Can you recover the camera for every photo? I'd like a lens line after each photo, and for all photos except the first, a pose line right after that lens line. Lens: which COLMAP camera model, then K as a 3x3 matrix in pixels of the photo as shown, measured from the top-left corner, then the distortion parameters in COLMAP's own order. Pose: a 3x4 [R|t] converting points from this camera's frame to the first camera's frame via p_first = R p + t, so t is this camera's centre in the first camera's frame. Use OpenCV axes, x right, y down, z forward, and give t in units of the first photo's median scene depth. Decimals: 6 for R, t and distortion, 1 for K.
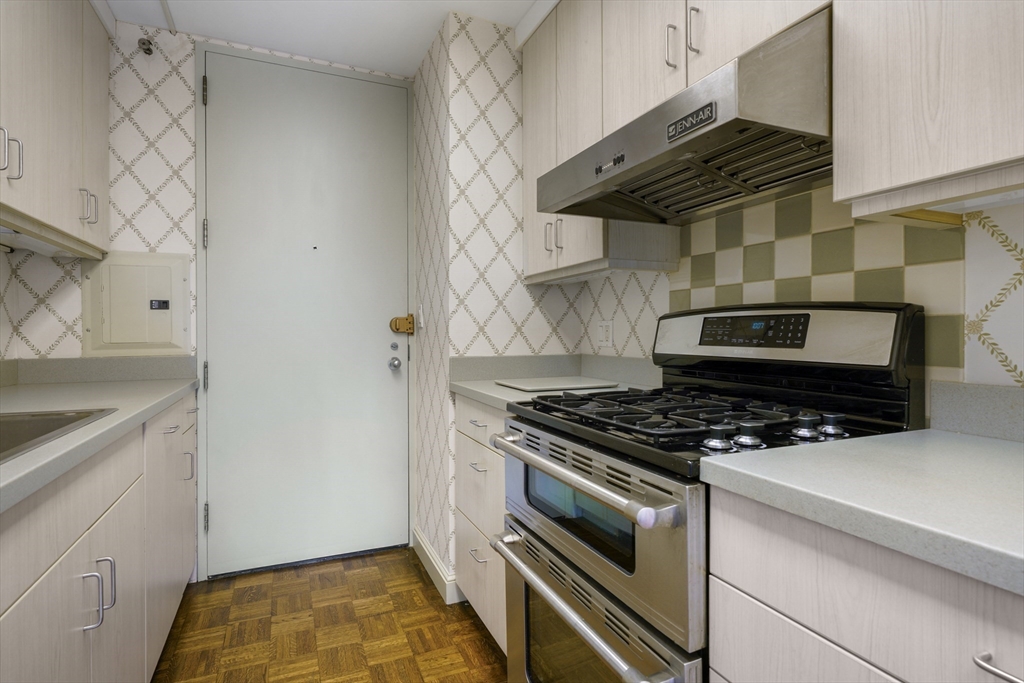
lens RADIAL K [[510.9, 0, 509.0], [0, 510.9, 333.7], [0, 0, 1]] dist [-0.003025, -0.002713]
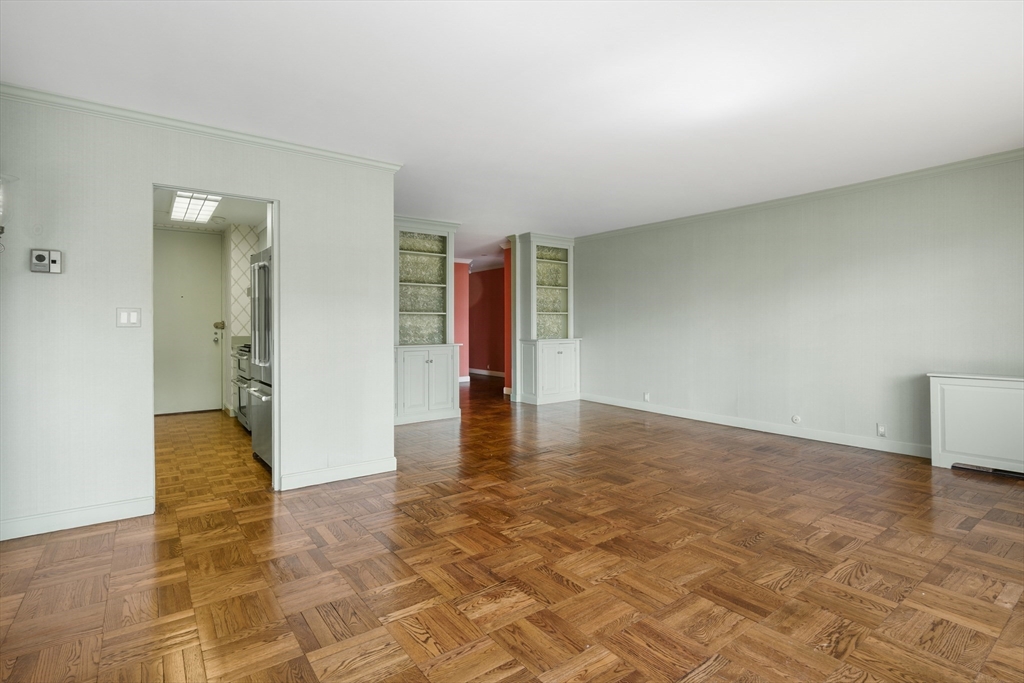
lens RADIAL K [[510.9, 0, 516.0], [0, 510.9, 321.5], [0, 0, 1]] dist [-0.003025, -0.002713]
pose [[0.975649, -0.001203, 0.219336, 0.844455], [0.003254, 0.999954, -0.008990, -0.008676], [-0.219315, 0.009484, 0.975608, -2.266378]]
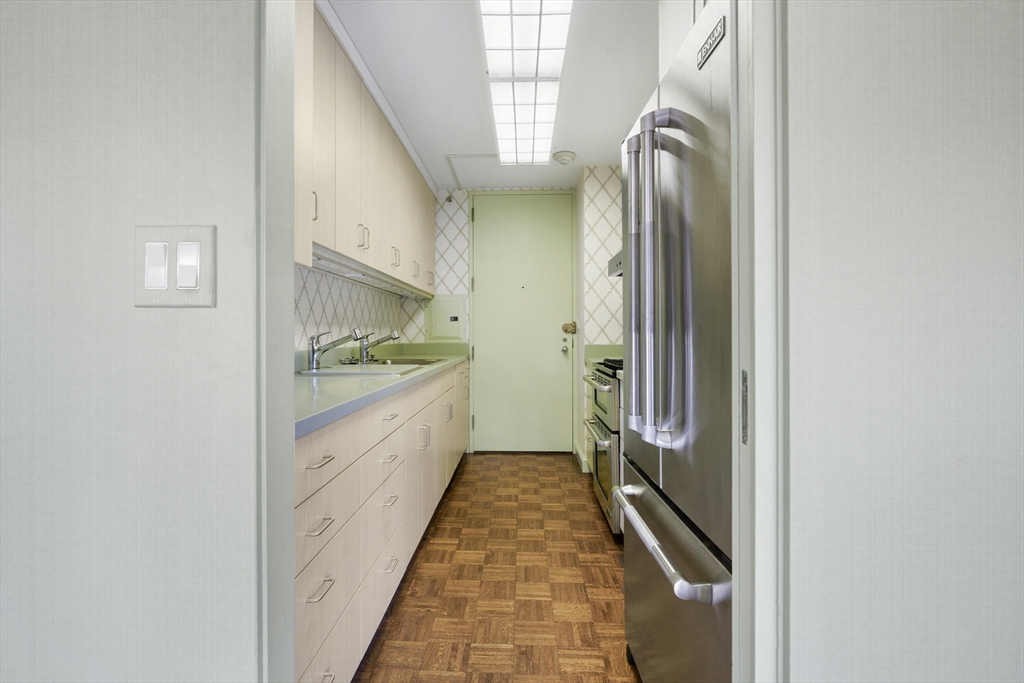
lens RADIAL K [[510.9, 0, 509.0], [0, 510.9, 335.1], [0, 0, 1]] dist [-0.003025, -0.002713]
pose [[0.904019, 0.002468, -0.427486, 0.434703], [-0.002039, 0.999997, 0.001461, 0.007647], [0.427488, -0.000449, 0.904021, -0.834669]]
